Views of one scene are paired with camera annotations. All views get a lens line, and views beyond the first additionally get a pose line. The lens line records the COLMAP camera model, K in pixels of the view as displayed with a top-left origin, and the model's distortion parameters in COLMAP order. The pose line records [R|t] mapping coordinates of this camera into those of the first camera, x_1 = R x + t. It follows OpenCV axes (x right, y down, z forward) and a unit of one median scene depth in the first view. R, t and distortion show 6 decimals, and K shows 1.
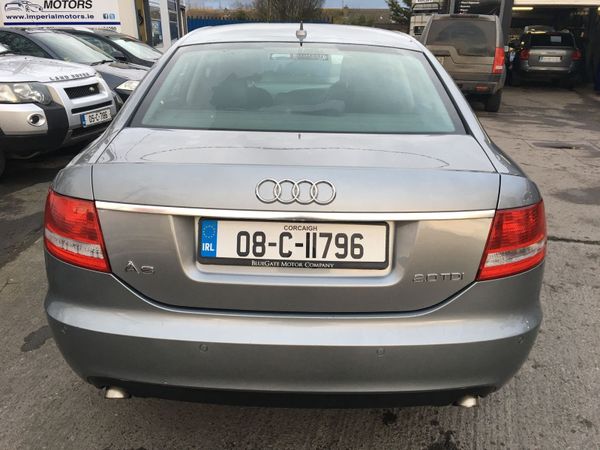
lens RADIAL K [[499.7, 0, 300.0], [0, 499.7, 225.0], [0, 0, 1]] dist [0.064659, -0.084483]
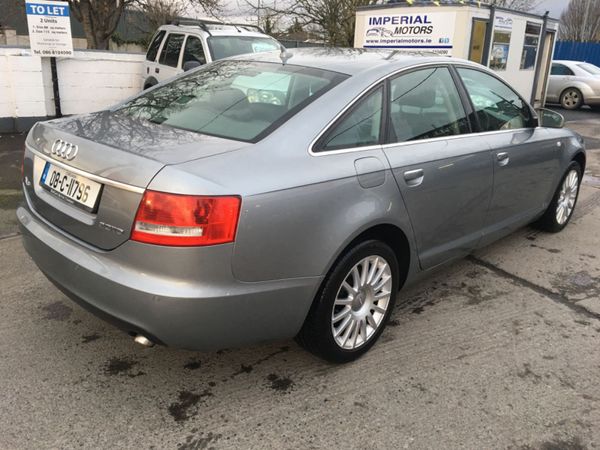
lens RADIAL K [[499.7, 0, 300.0], [0, 499.7, 225.0], [0, 0, 1]] dist [0.064659, -0.084483]
pose [[0.729886, 0.237506, -0.640982, 0.311736], [-0.263426, 0.963002, 0.056862, -0.024237], [0.630772, 0.127348, 0.765447, 0.054938]]
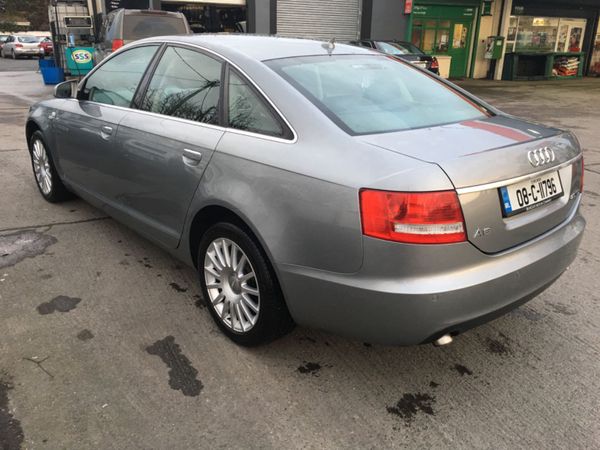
lens RADIAL K [[499.7, 0, 300.0], [0, 499.7, 225.0], [0, 0, 1]] dist [0.064659, -0.084483]
pose [[0.744774, -0.233749, 0.625038, -0.311234], [0.218046, 0.970475, 0.103119, -0.036414], [-0.630688, 0.059487, 0.773753, 0.052525]]
